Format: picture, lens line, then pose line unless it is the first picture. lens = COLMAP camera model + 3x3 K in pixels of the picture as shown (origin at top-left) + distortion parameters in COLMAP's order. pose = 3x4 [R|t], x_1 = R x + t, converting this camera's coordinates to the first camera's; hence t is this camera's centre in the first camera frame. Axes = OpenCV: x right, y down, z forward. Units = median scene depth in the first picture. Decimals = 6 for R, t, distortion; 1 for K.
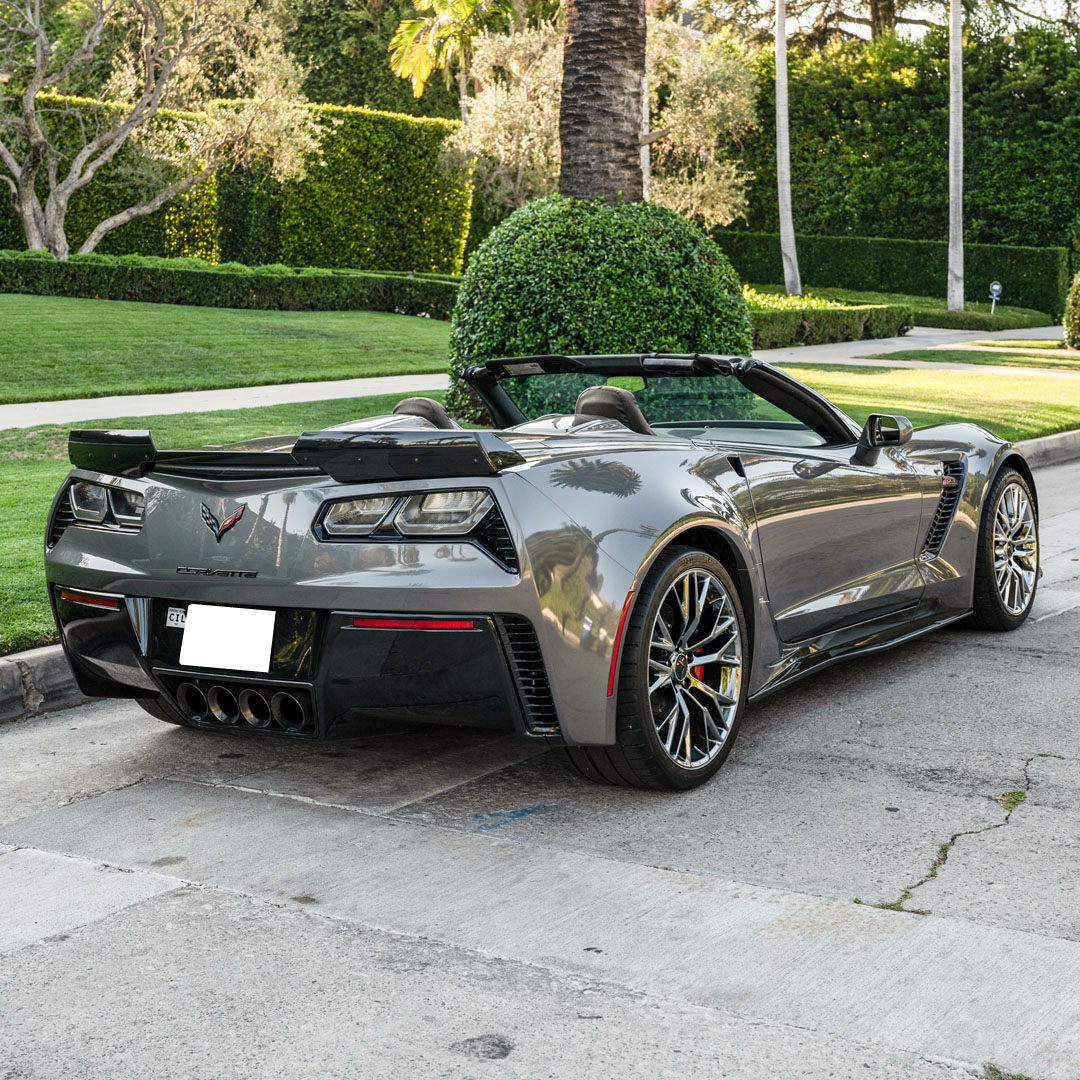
lens RADIAL K [[1359.5, 0, 578.4], [0, 1359.5, 541.8], [0, 0, 1]] dist [-0.002827, -0.002984]
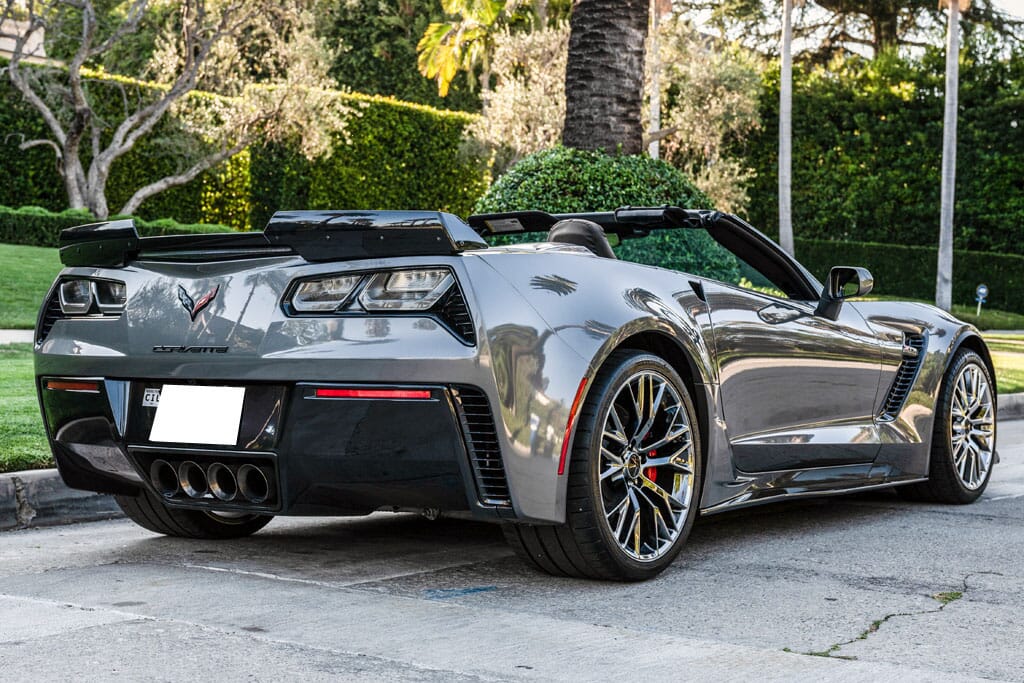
lens RADIAL K [[1307.1, 0, 512.0], [0, 1307.1, 341.5], [0, 0, 1]] dist [0.001892, -0.010261]
pose [[0.999181, 0.035095, -0.020125, -0.034242], [-0.035029, 0.999380, 0.003624, -0.131003], [0.020240, -0.002916, 0.999791, -0.022207]]
